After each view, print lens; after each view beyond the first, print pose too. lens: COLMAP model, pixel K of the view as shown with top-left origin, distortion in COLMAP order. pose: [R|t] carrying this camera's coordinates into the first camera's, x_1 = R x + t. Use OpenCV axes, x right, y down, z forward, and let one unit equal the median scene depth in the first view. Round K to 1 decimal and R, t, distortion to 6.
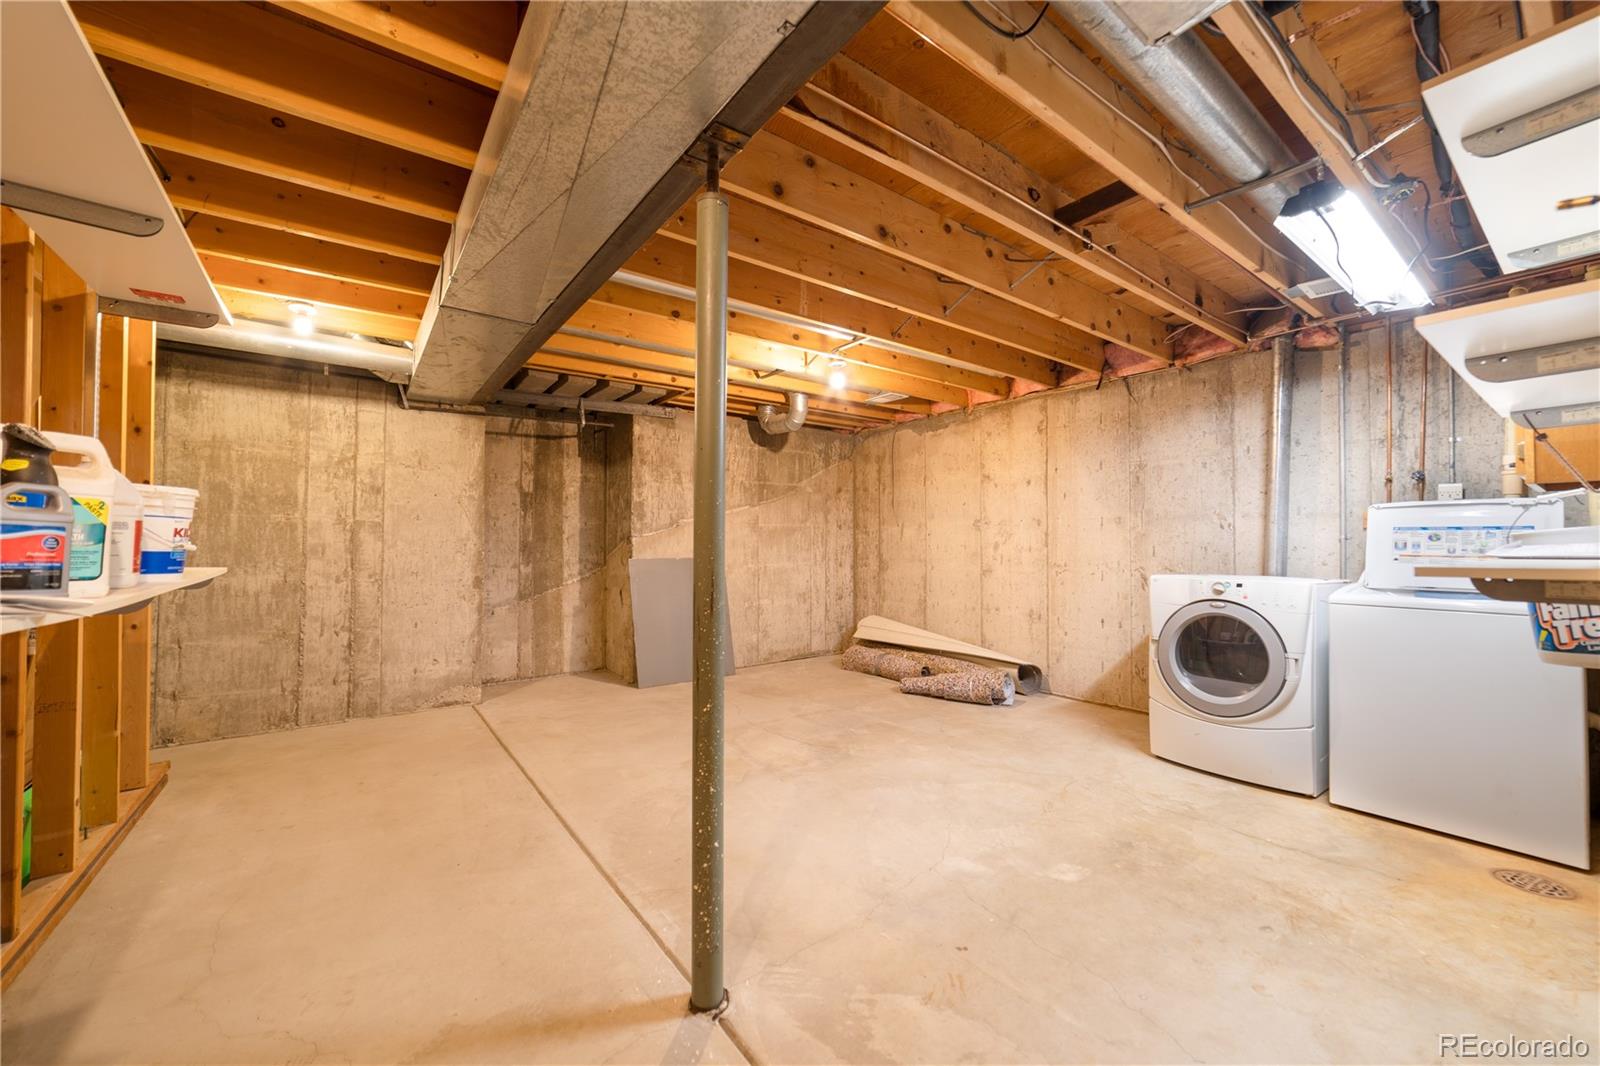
lens RADIAL K [[616.4, 0, 801.9], [0, 616.4, 536.0], [0, 0, 1]] dist [-0.008942, 0.003283]
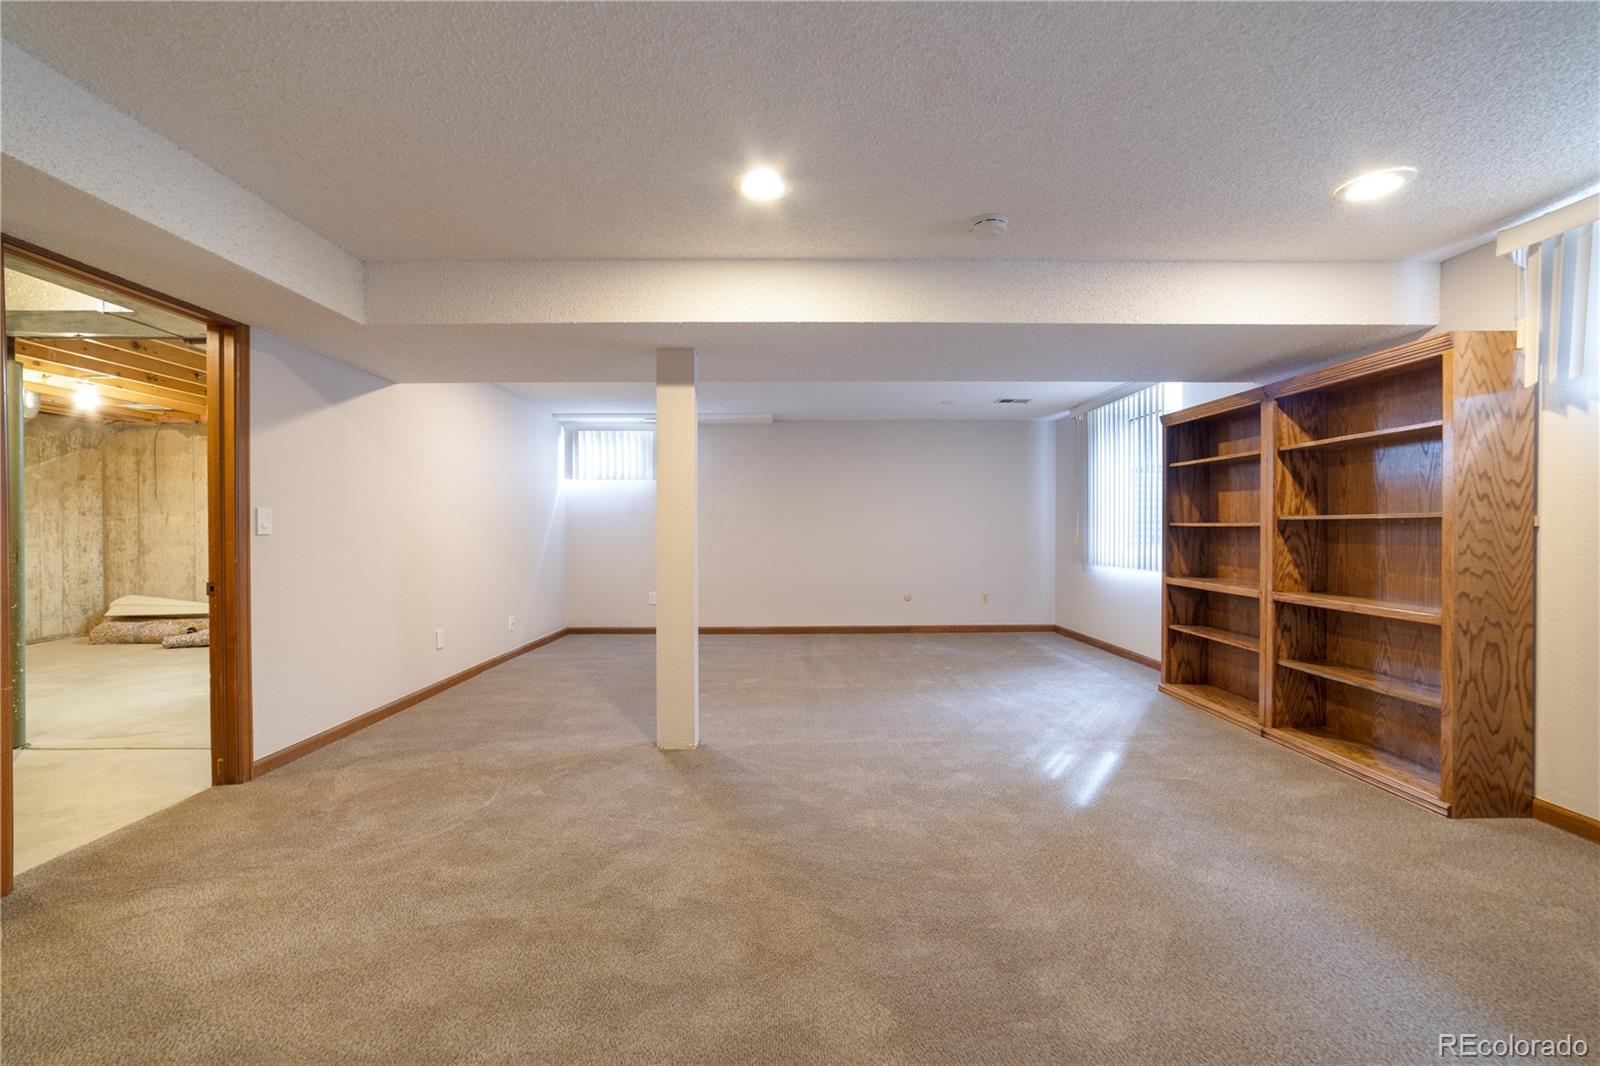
lens RADIAL K [[616.4, 0, 791.1], [0, 616.4, 533.5], [0, 0, 1]] dist [-0.008942, 0.003283]
pose [[0.592517, -0.008456, 0.805513, -0.070214], [-0.007104, 0.999851, 0.015722, -0.006860], [-0.805526, -0.015038, 0.592369, -0.631487]]
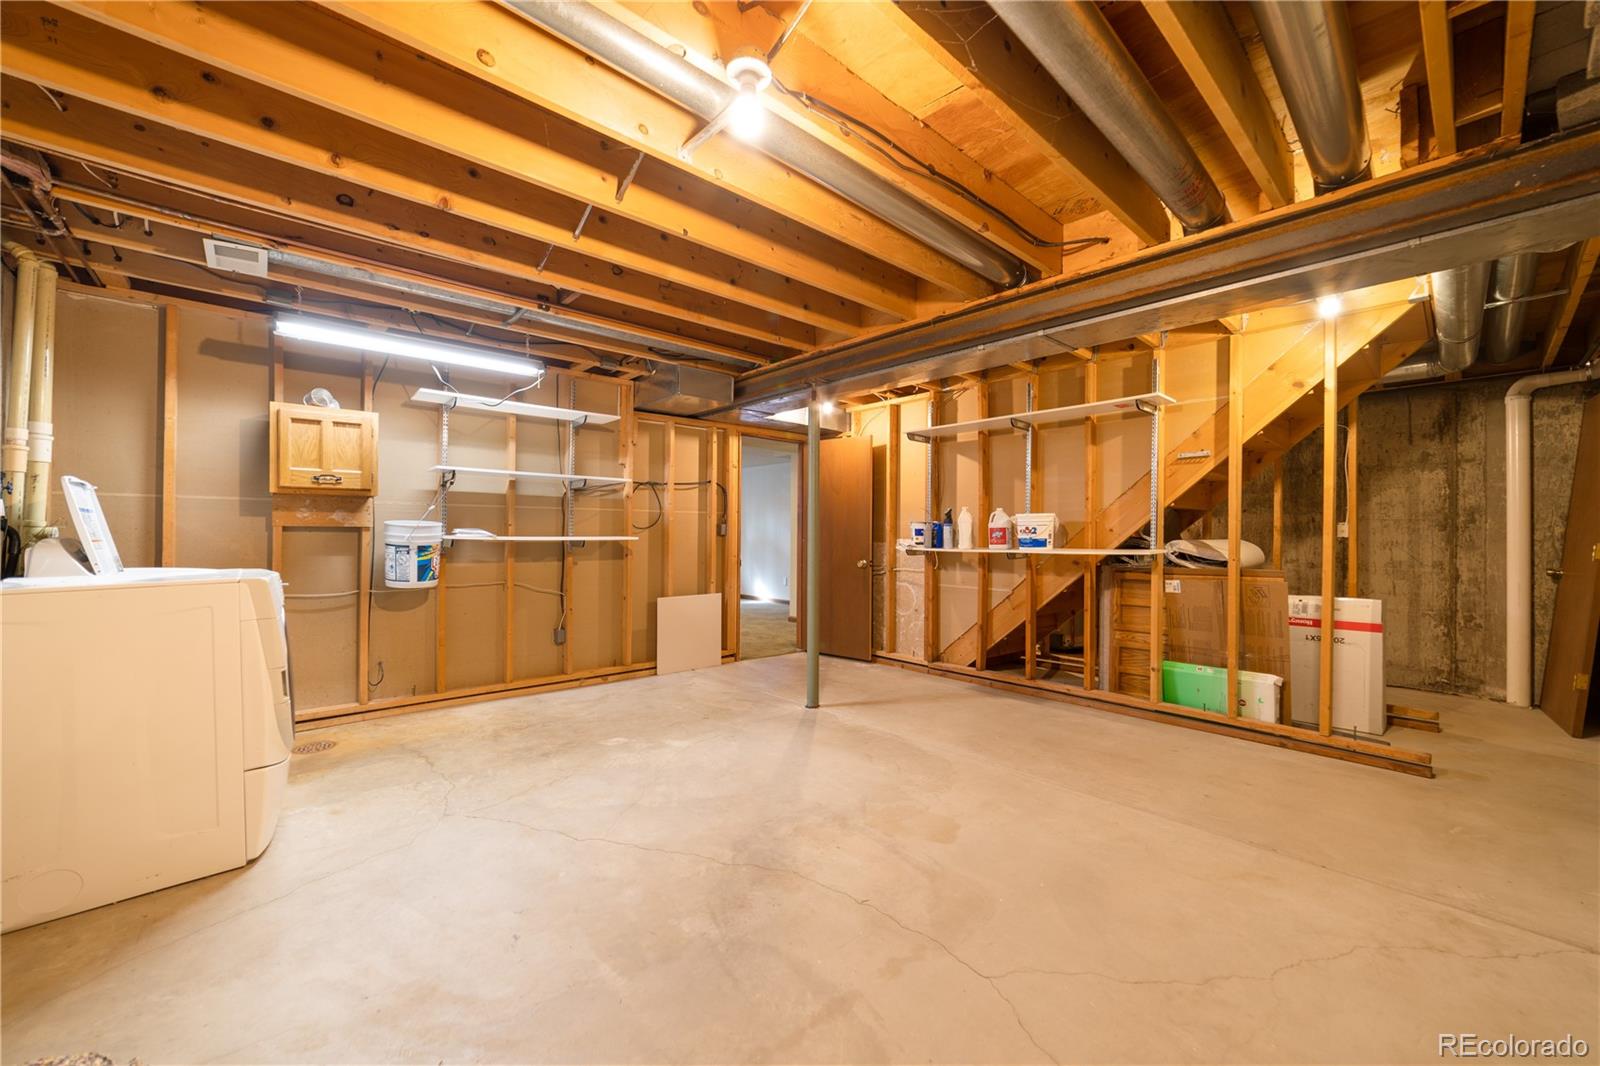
lens RADIAL K [[616.4, 0, 801.6], [0, 616.4, 535.2], [0, 0, 1]] dist [-0.008942, 0.003283]
pose [[-0.995376, -0.009067, -0.095626, 0.041226], [-0.007807, 0.999878, -0.013543, 0.013860], [0.095737, -0.012734, -0.995325, 0.973285]]
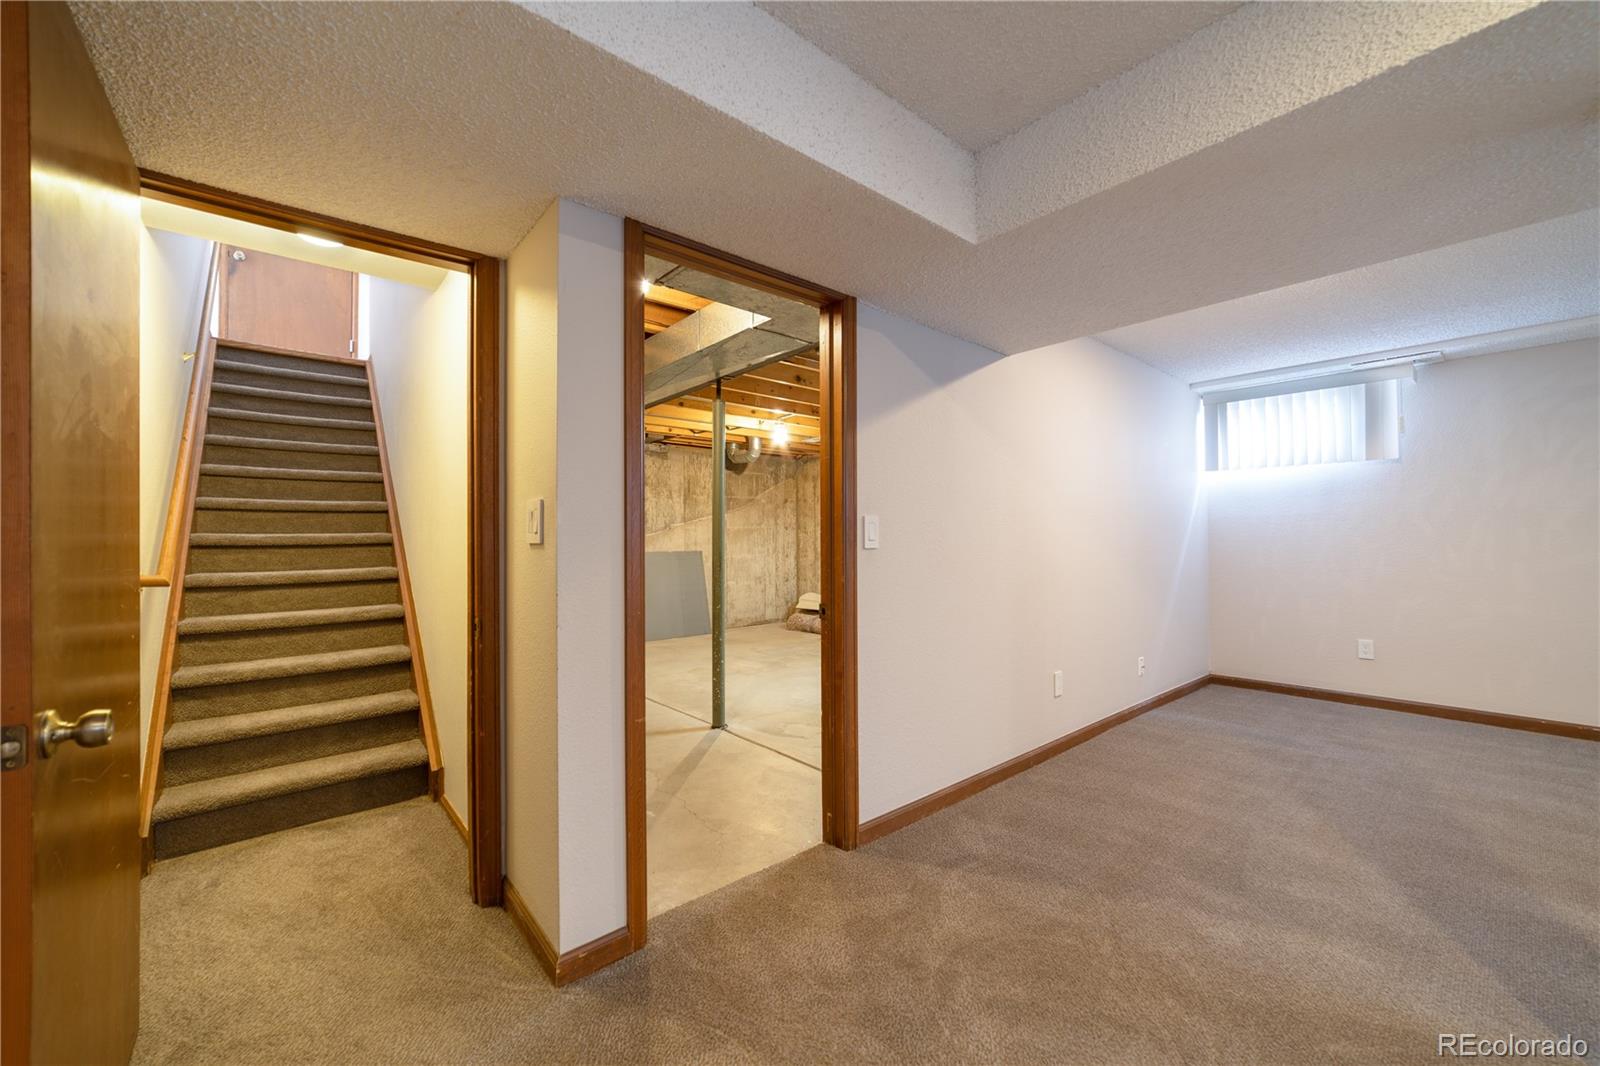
lens RADIAL K [[616.4, 0, 786.0], [0, 616.4, 533.2], [0, 0, 1]] dist [-0.008942, 0.003283]
pose [[0.999099, -0.005058, 0.042126, 0.004373], [0.005011, 0.999987, 0.001223, -0.005923], [-0.042132, -0.001011, 0.999112, -0.398319]]
